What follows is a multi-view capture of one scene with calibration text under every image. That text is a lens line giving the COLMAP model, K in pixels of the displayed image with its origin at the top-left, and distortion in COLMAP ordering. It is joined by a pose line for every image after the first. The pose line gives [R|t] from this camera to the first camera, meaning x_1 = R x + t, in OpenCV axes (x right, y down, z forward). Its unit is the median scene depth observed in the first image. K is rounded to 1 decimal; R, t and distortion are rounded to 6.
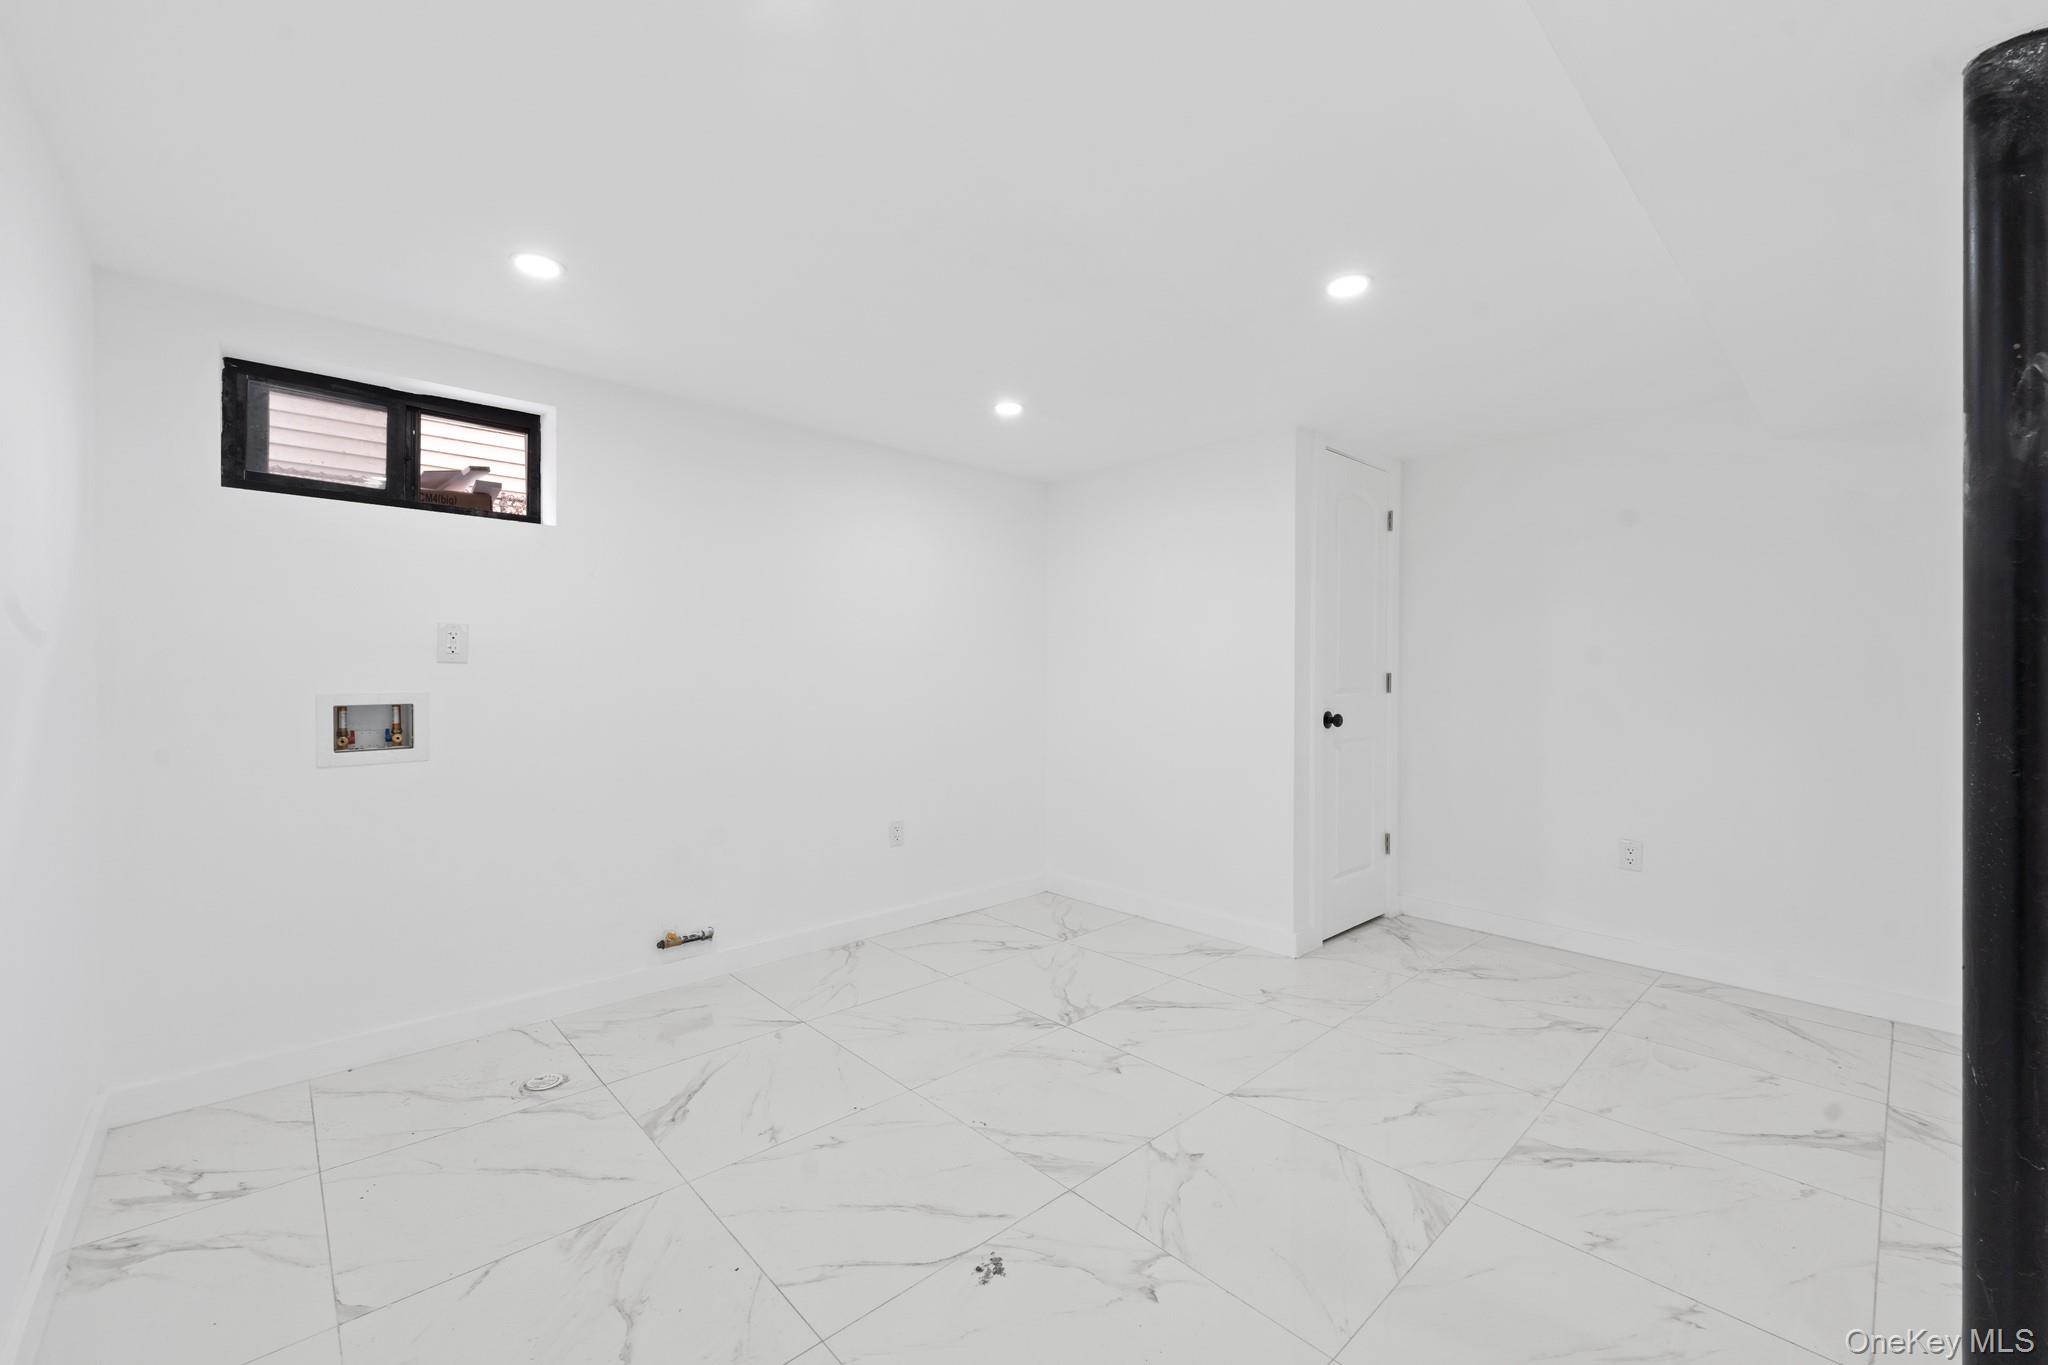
lens RADIAL K [[820.3, 0, 1024.8], [0, 820.3, 684.2], [0, 0, 1]] dist [-0.002750, -0.000066]
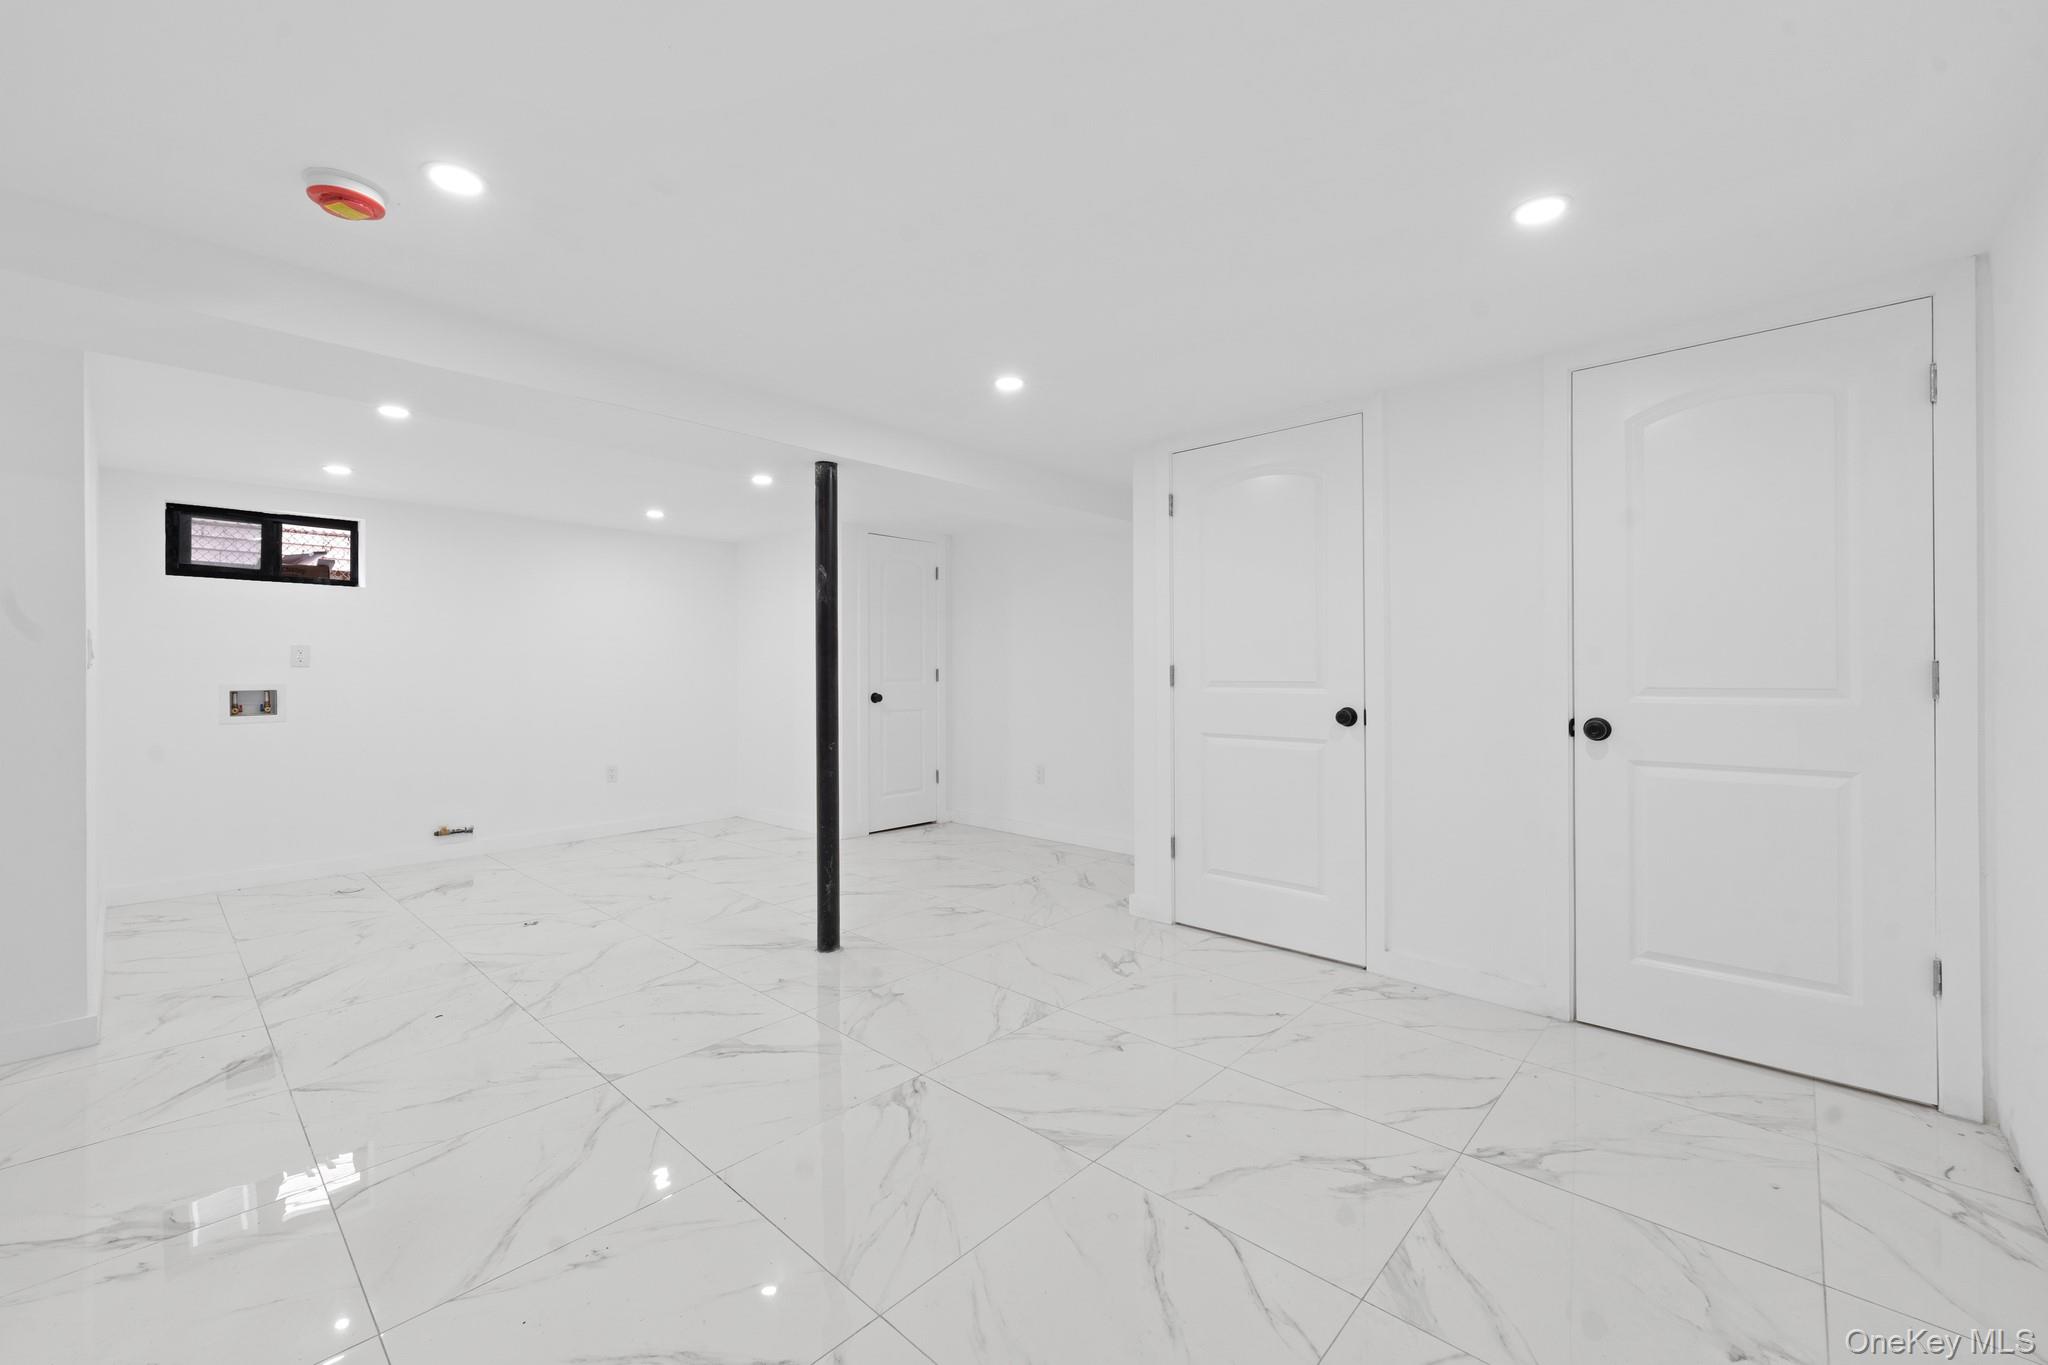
lens RADIAL K [[820.3, 0, 1024.2], [0, 820.3, 672.6], [0, 0, 1]] dist [-0.002750, -0.000066]
pose [[0.996365, -0.007148, 0.084885, 0.701209], [0.007980, 0.999923, -0.009472, 0.015248], [-0.084811, 0.010114, 0.996346, -0.886114]]
